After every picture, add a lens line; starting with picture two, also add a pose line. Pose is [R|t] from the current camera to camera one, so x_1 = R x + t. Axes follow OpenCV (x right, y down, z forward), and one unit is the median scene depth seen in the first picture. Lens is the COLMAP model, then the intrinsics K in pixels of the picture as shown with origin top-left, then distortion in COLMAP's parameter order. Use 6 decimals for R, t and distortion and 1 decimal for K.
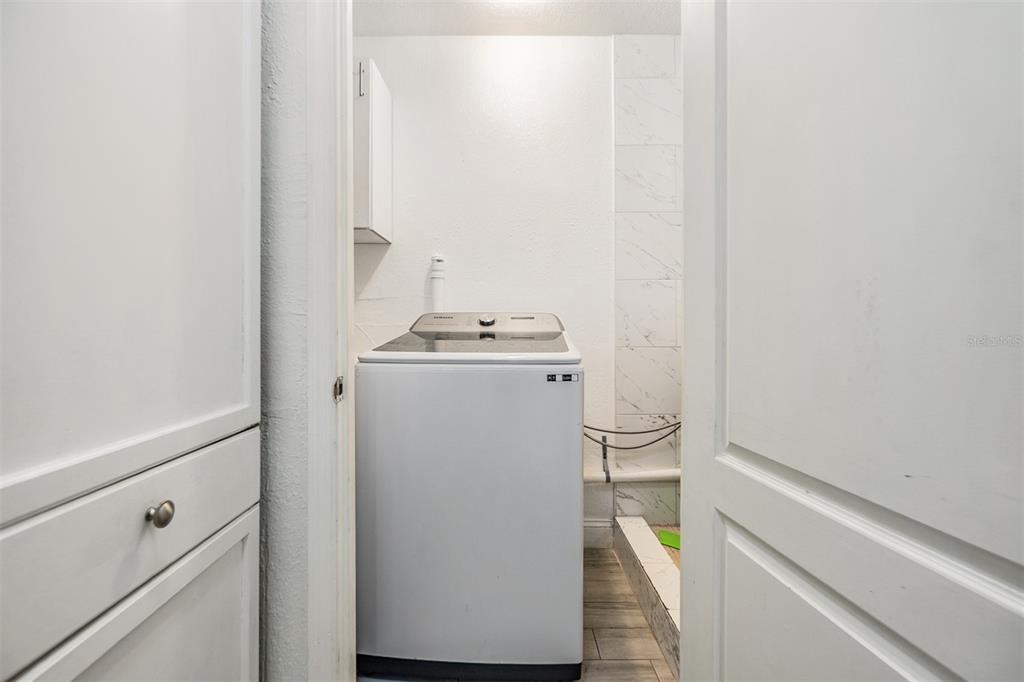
lens RADIAL K [[438.8, 0, 501.8], [0, 438.8, 326.5], [0, 0, 1]] dist [-0.001081, 0.000020]
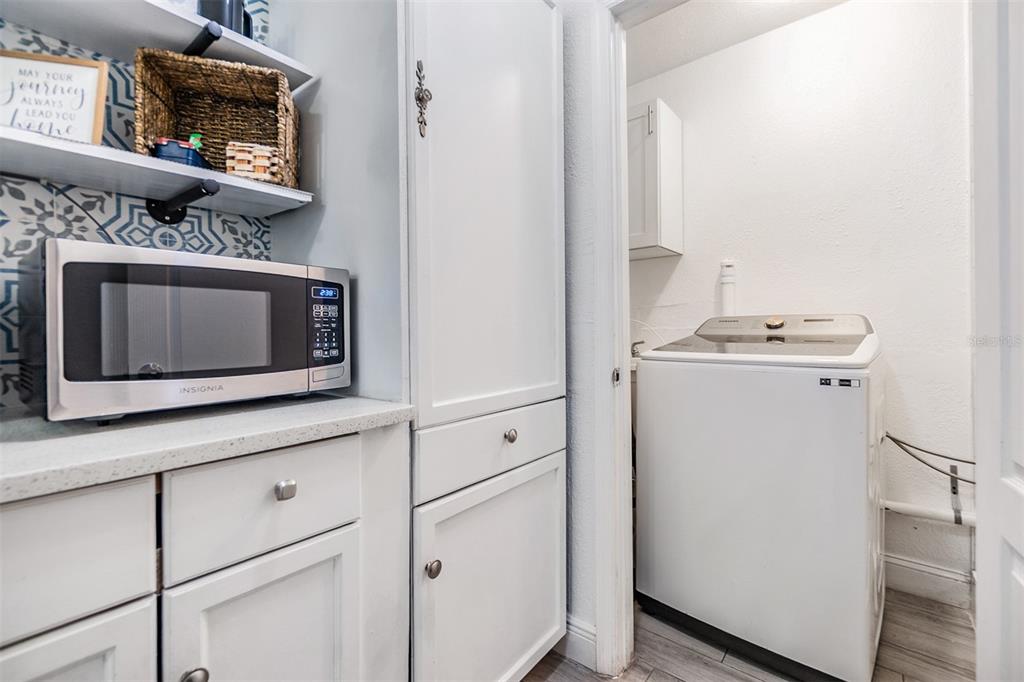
lens RADIAL K [[438.8, 0, 501.8], [0, 438.8, 326.5], [0, 0, 1]] dist [-0.001081, 0.000020]
pose [[0.754994, -0.011866, -0.655625, 0.148939], [0.007382, 0.999927, -0.009596, -0.001691], [0.655690, 0.002406, 0.755026, -0.151055]]
